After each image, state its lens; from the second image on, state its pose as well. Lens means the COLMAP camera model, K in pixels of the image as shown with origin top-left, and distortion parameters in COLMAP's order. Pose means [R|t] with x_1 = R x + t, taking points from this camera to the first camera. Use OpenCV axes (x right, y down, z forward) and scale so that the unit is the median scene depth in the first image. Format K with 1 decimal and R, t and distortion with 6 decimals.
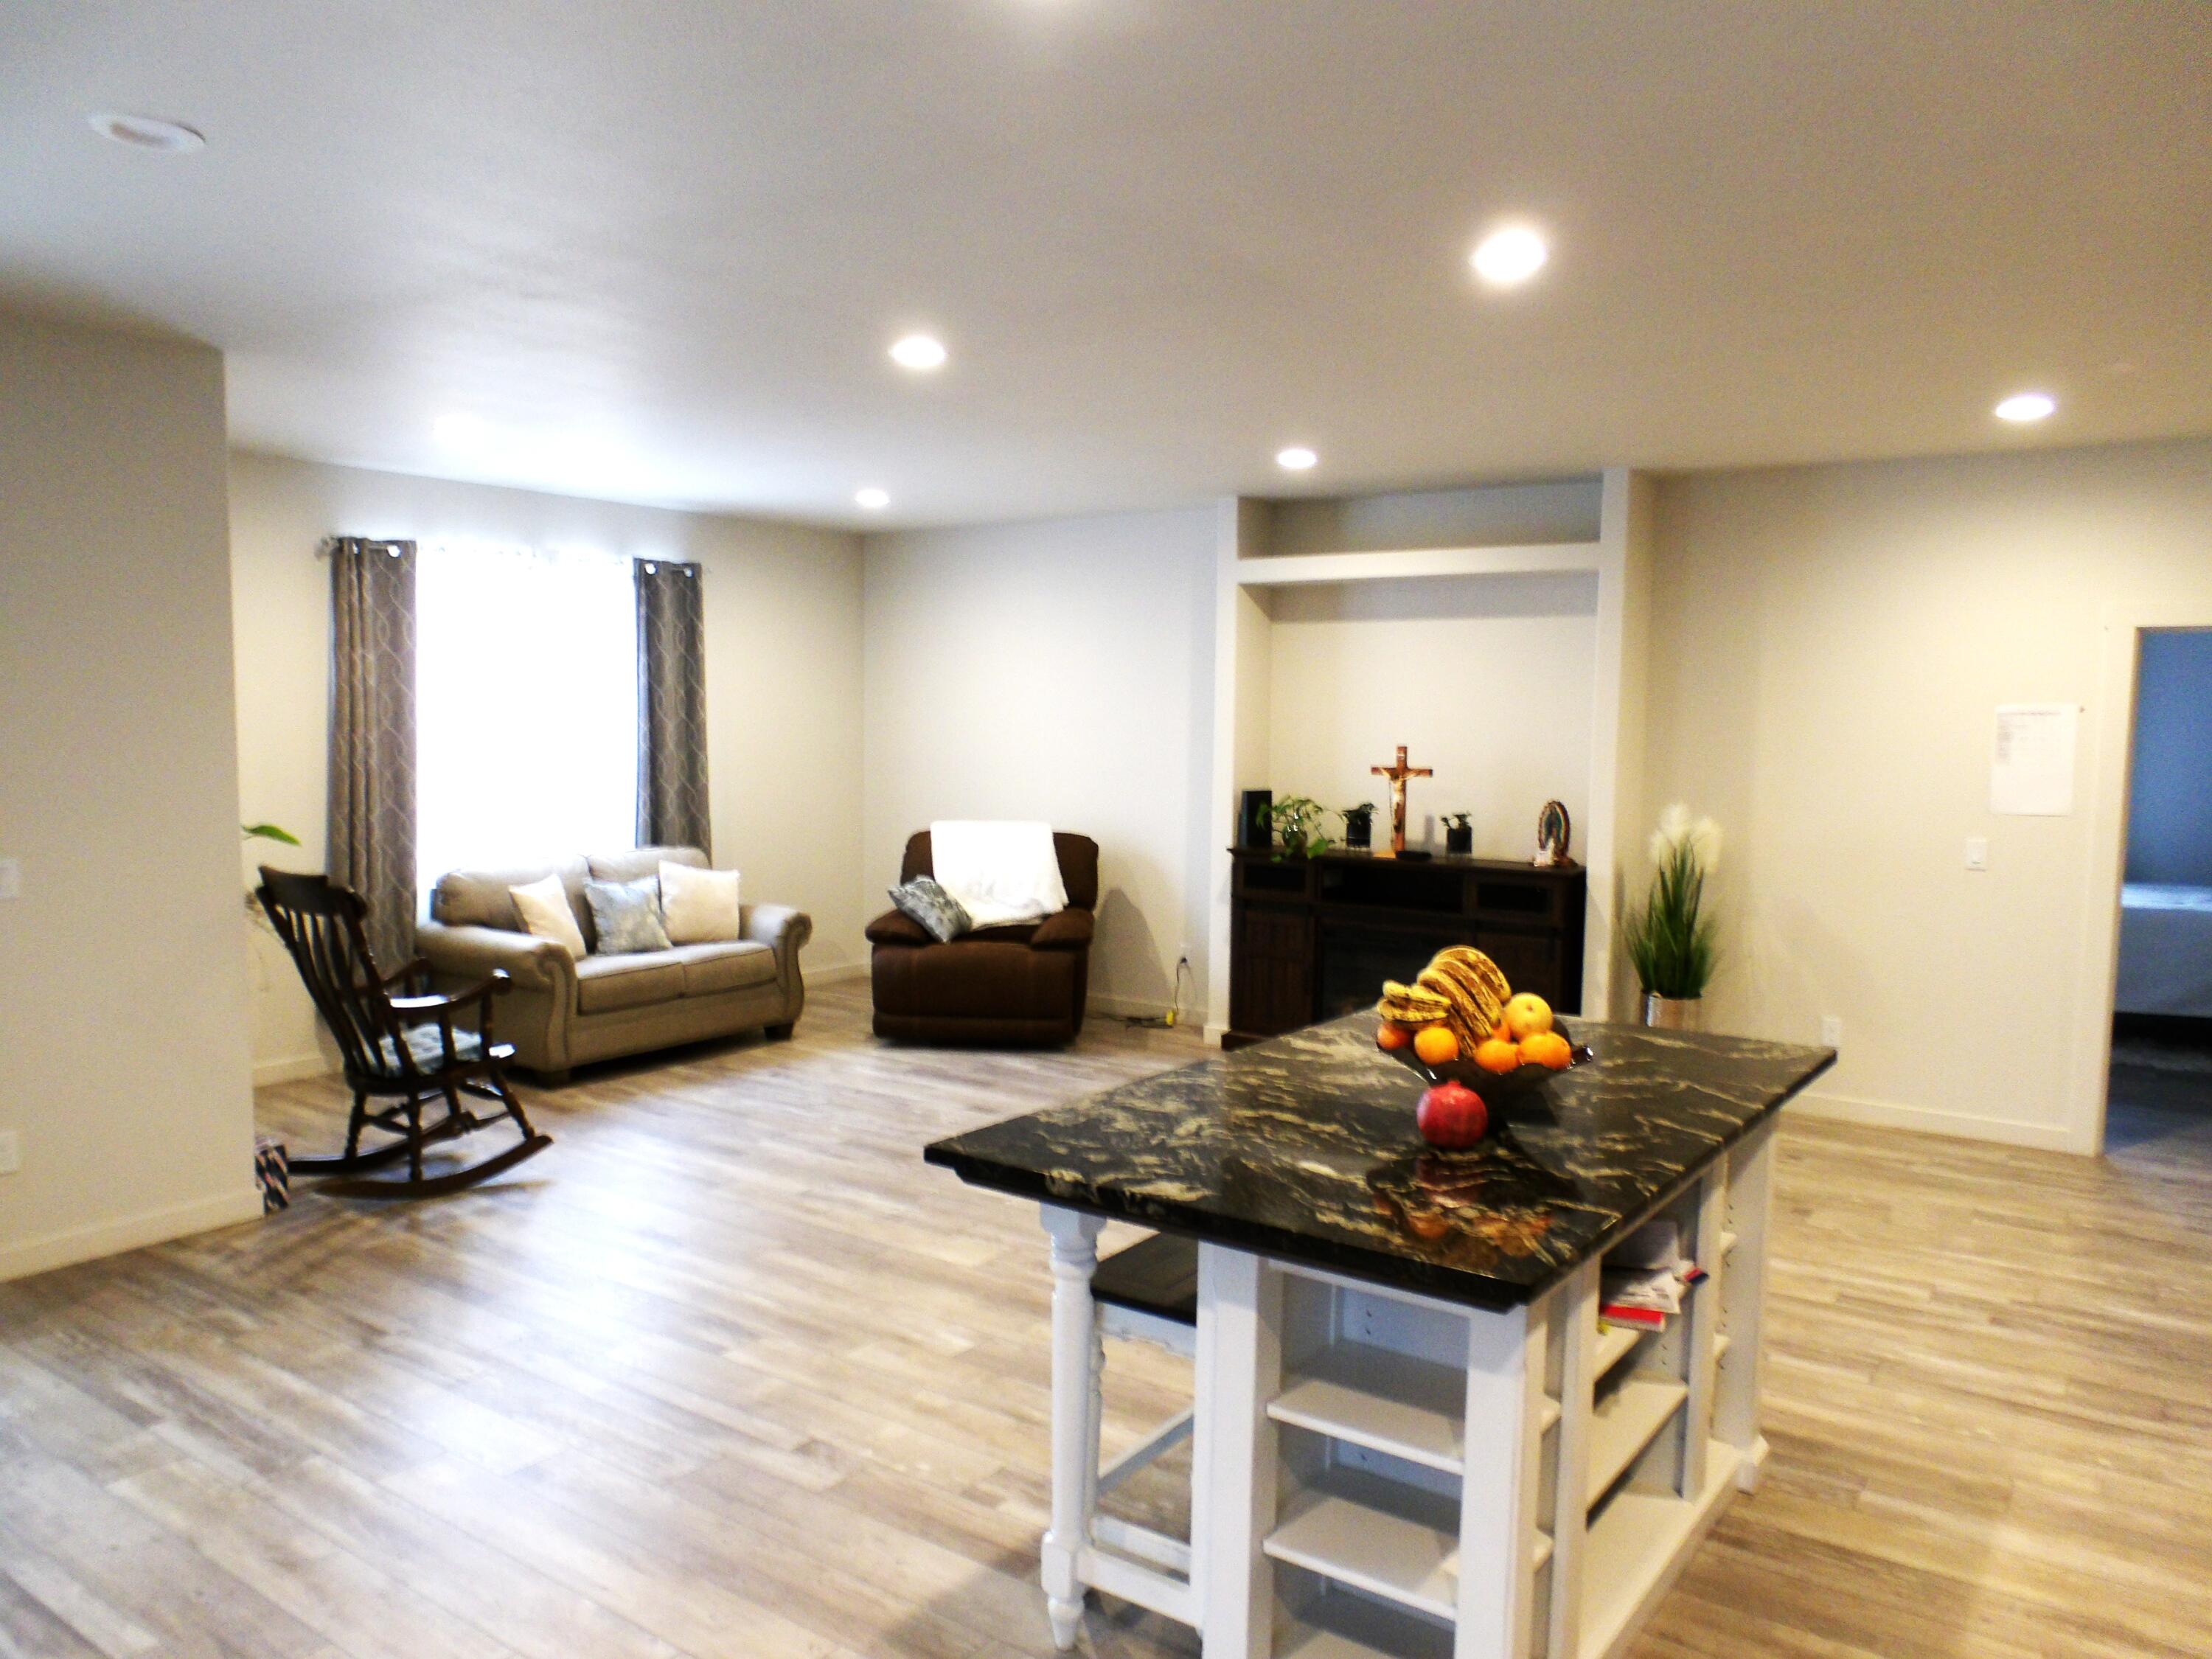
lens RADIAL K [[1596.6, 0, 1086.9], [0, 1596.6, 854.2], [0, 0, 1]] dist [-0.036312, 0.021029]
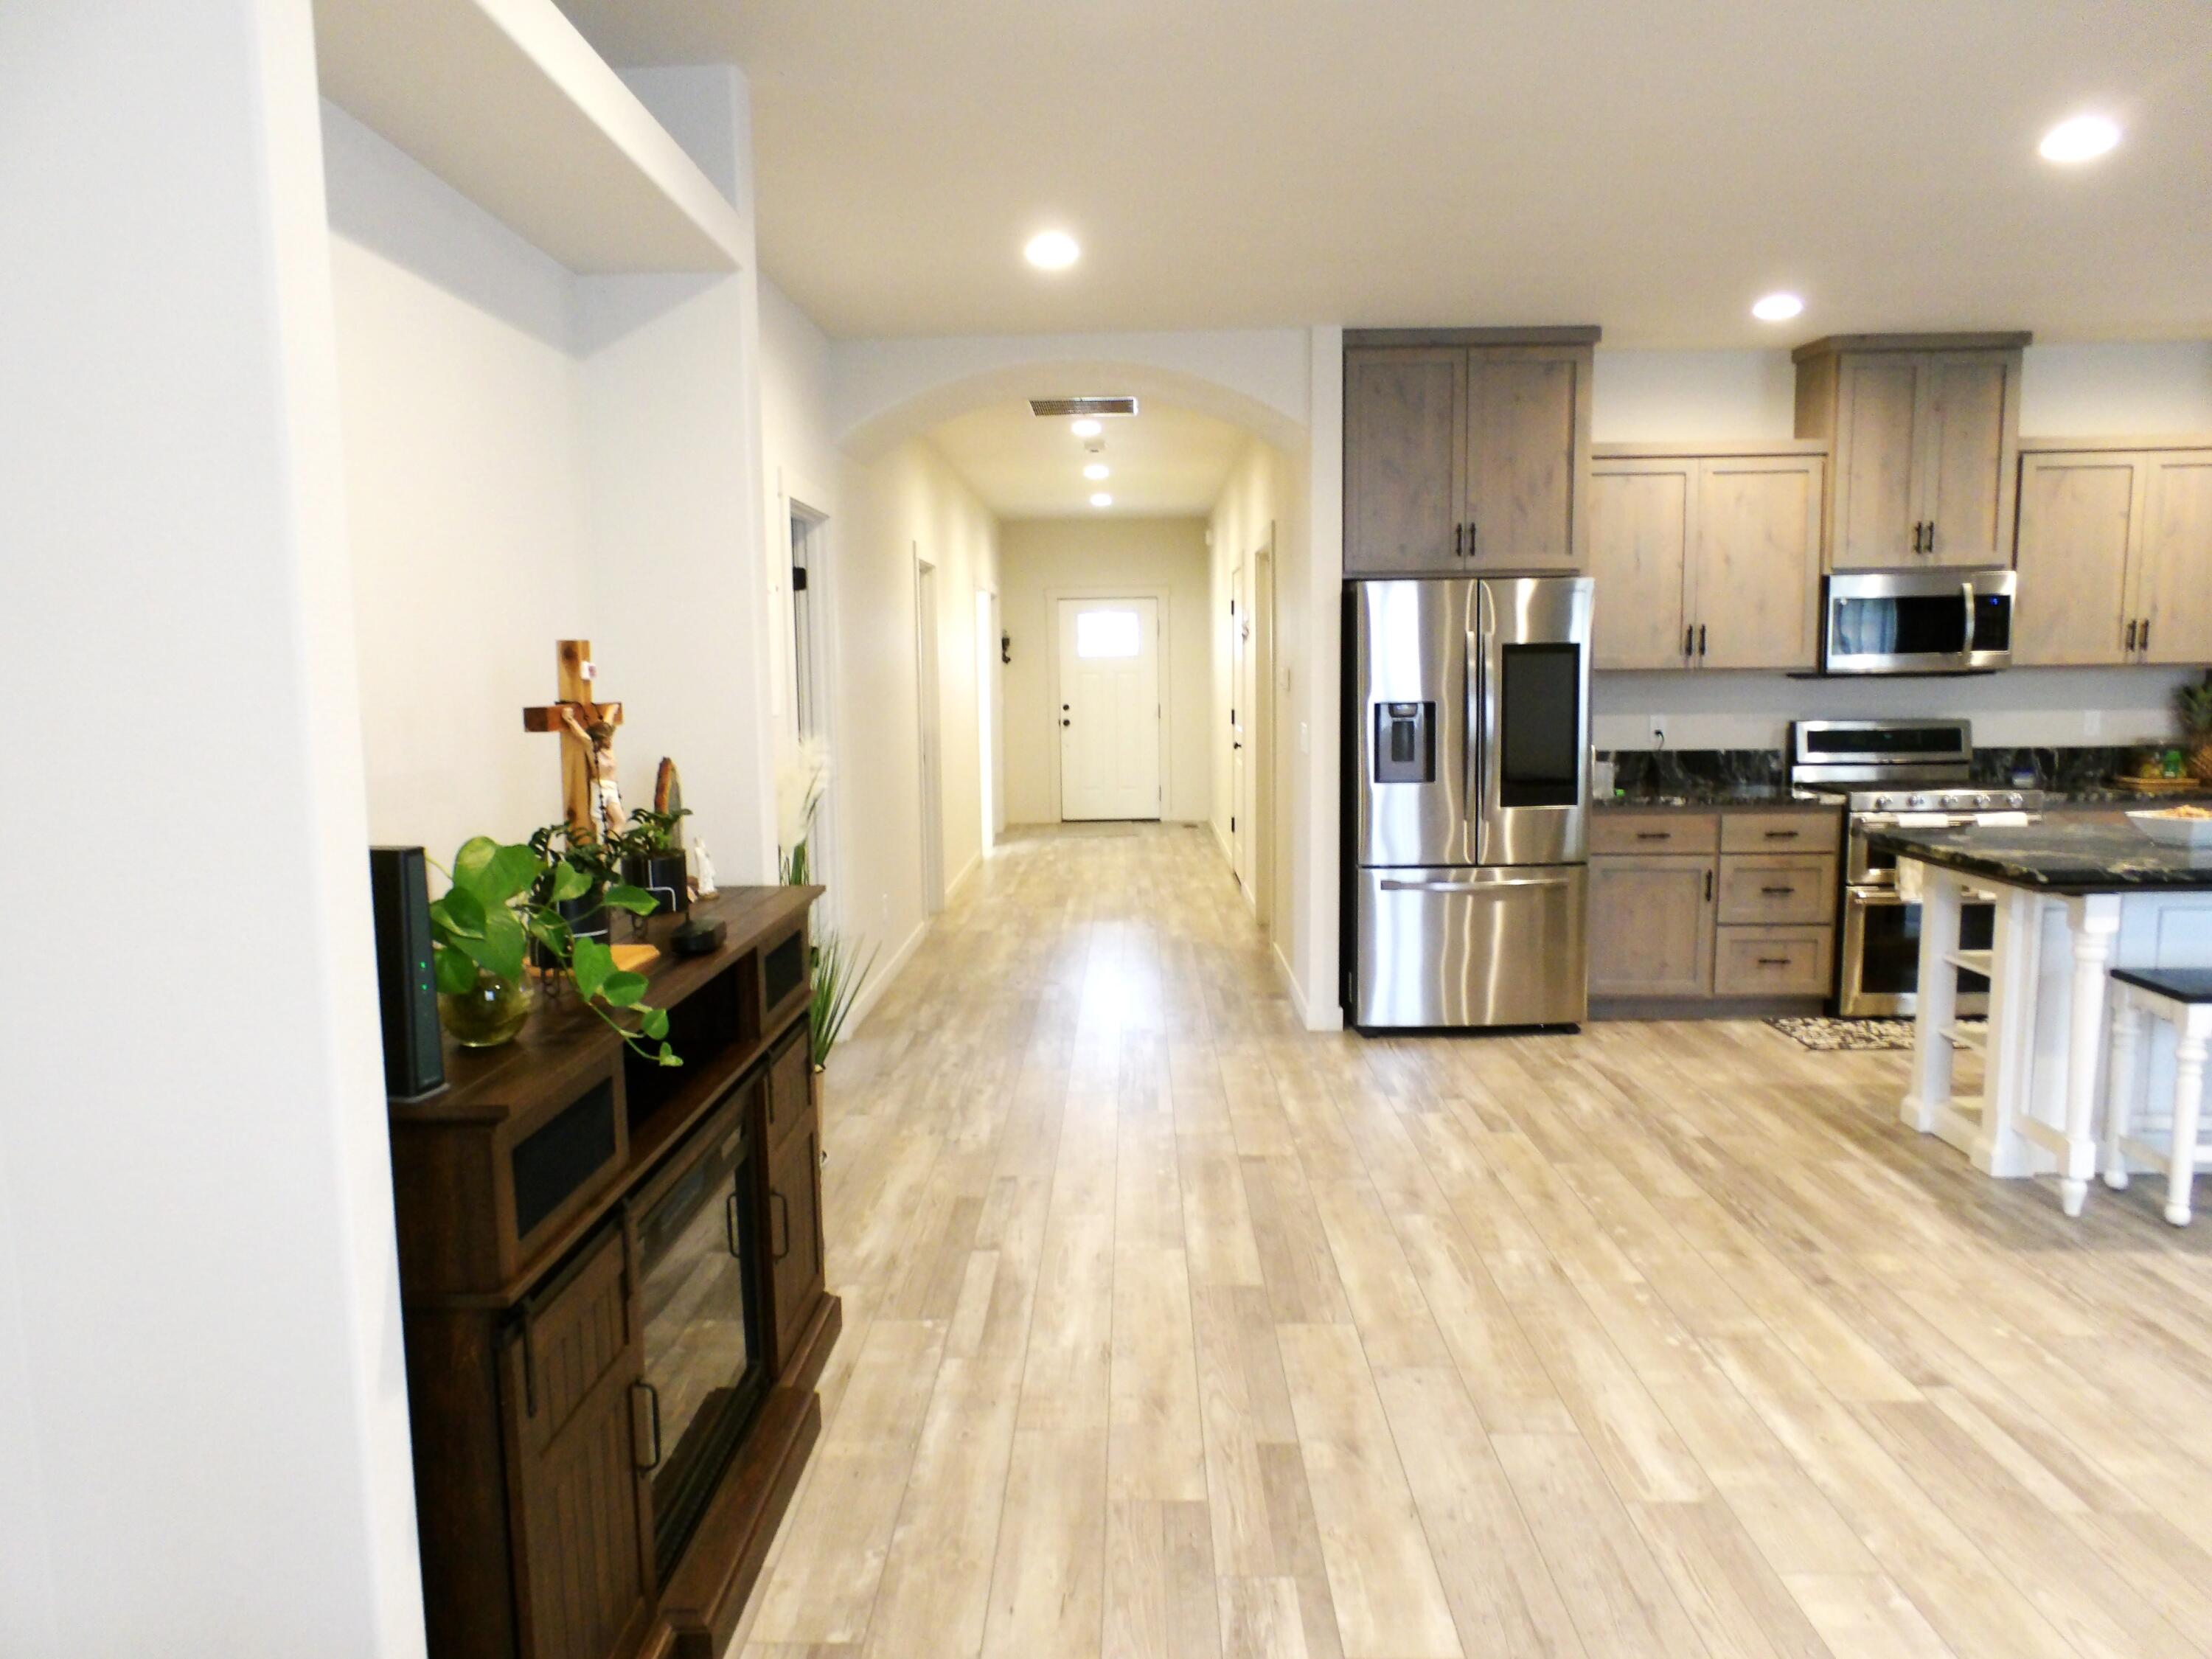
lens RADIAL K [[1601.3, 0, 1066.4], [0, 1601.3, 861.1], [0, 0, 1]] dist [-0.058102, 0.054511]
pose [[-0.551709, -0.114144, 0.826189, -0.242283], [0.079027, 0.978980, 0.188025, -0.132516], [-0.830284, 0.169026, -0.531092, 1.863416]]
